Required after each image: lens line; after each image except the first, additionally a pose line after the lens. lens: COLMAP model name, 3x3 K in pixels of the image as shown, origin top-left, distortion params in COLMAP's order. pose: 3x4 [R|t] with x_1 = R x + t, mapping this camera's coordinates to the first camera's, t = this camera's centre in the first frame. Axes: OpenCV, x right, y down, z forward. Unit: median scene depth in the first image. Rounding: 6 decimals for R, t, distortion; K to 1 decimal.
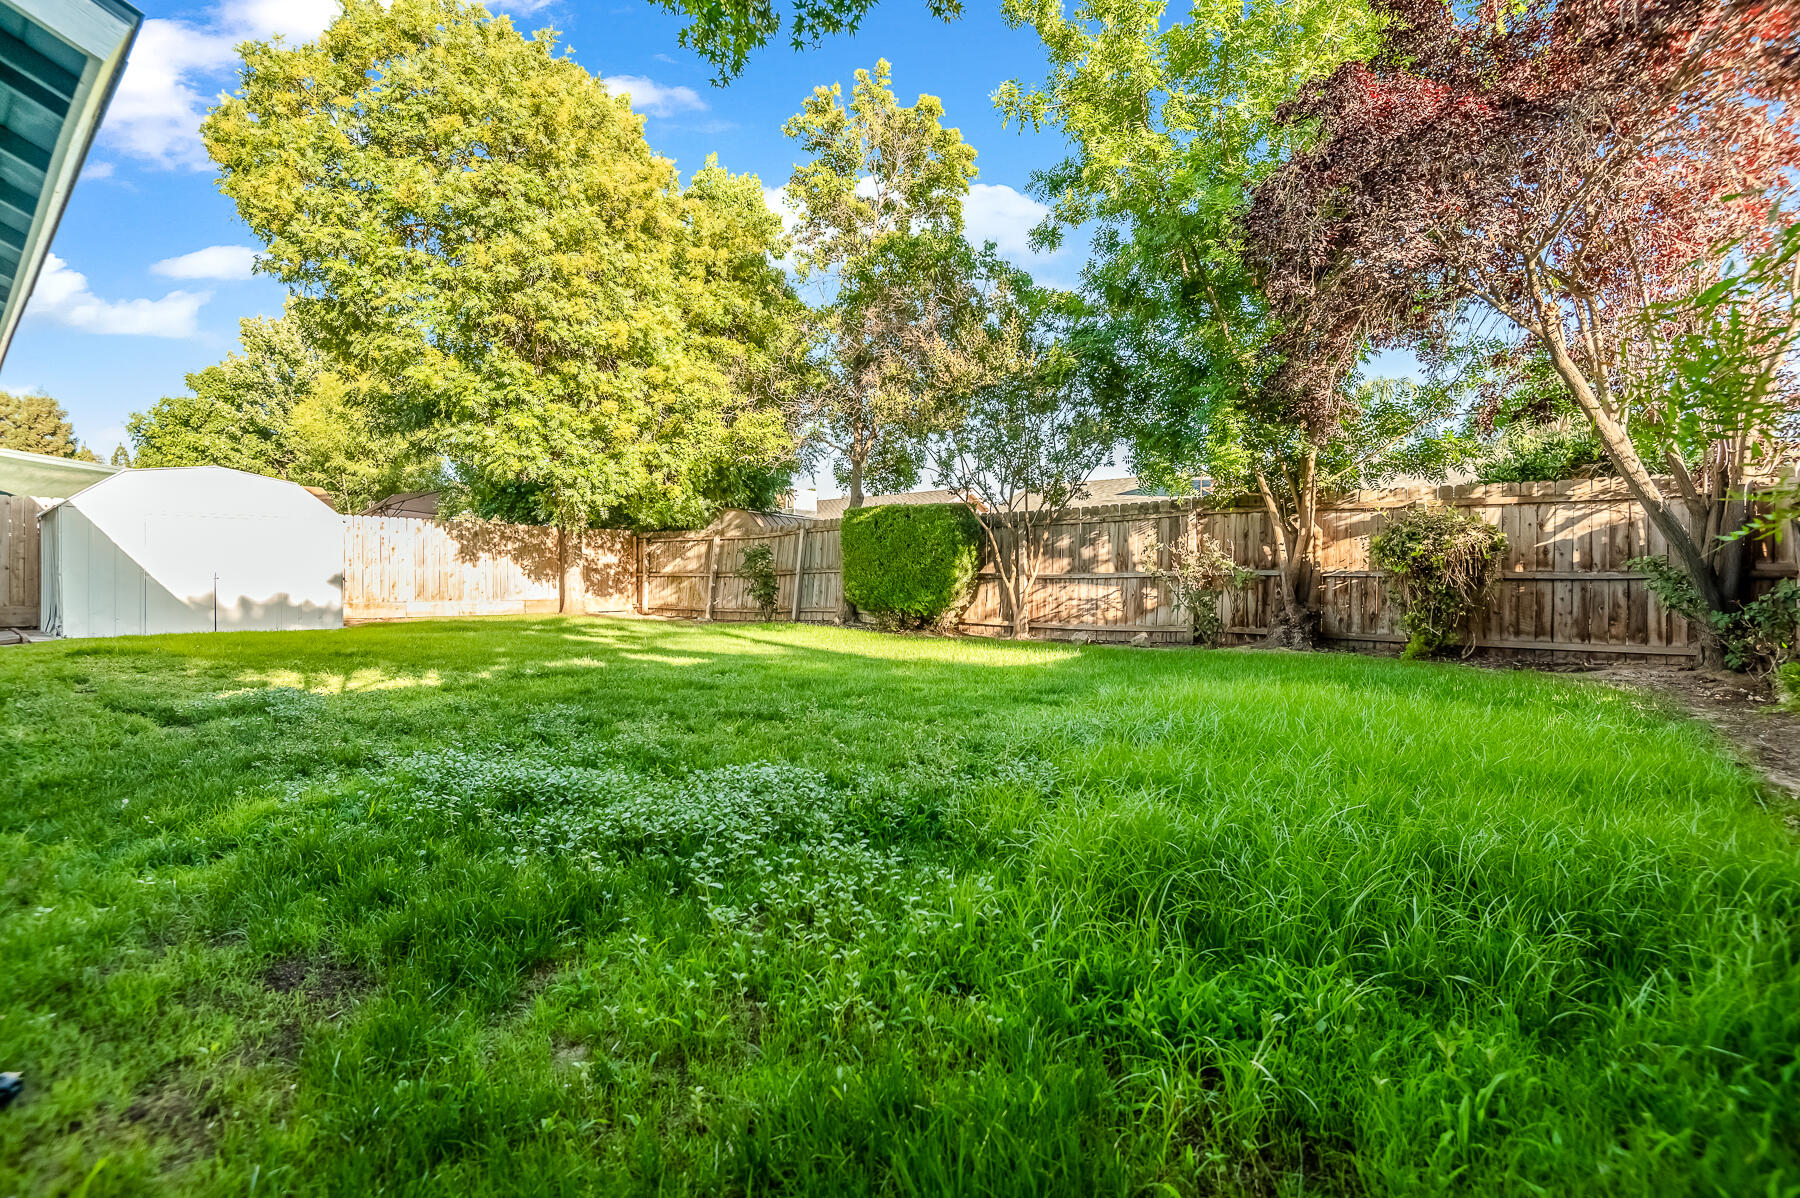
lens RADIAL K [[828.9, 0, 908.0], [0, 828.9, 594.9], [0, 0, 1]] dist [-0.011535, -0.005943]
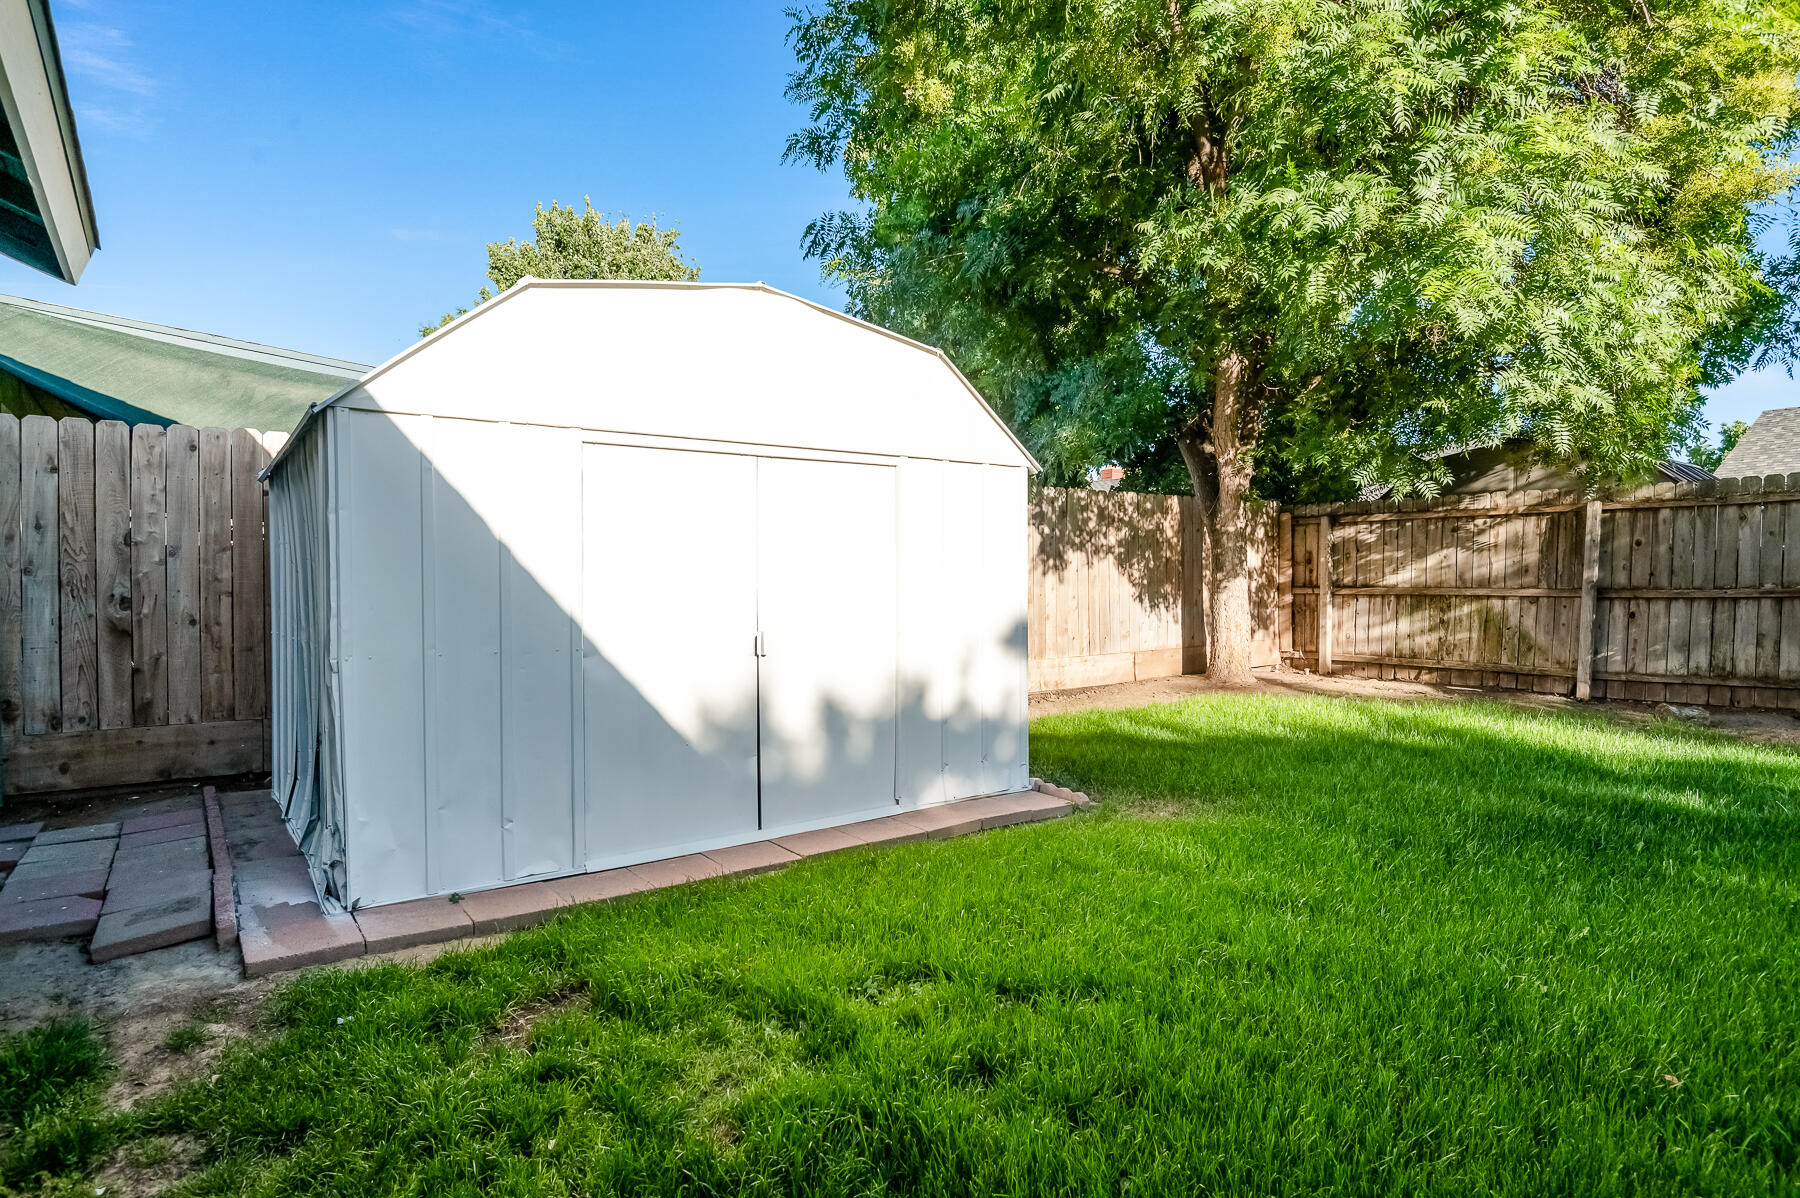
lens RADIAL K [[963.4, 0, 898.5], [0, 963.4, 592.8], [0, 0, 1]] dist [0.000869, -0.000041]
pose [[0.970326, -0.026795, -0.240310, -0.466441], [0.022990, 0.999562, -0.018624, -0.019604], [0.240704, 0.012547, 0.970518, 0.437024]]
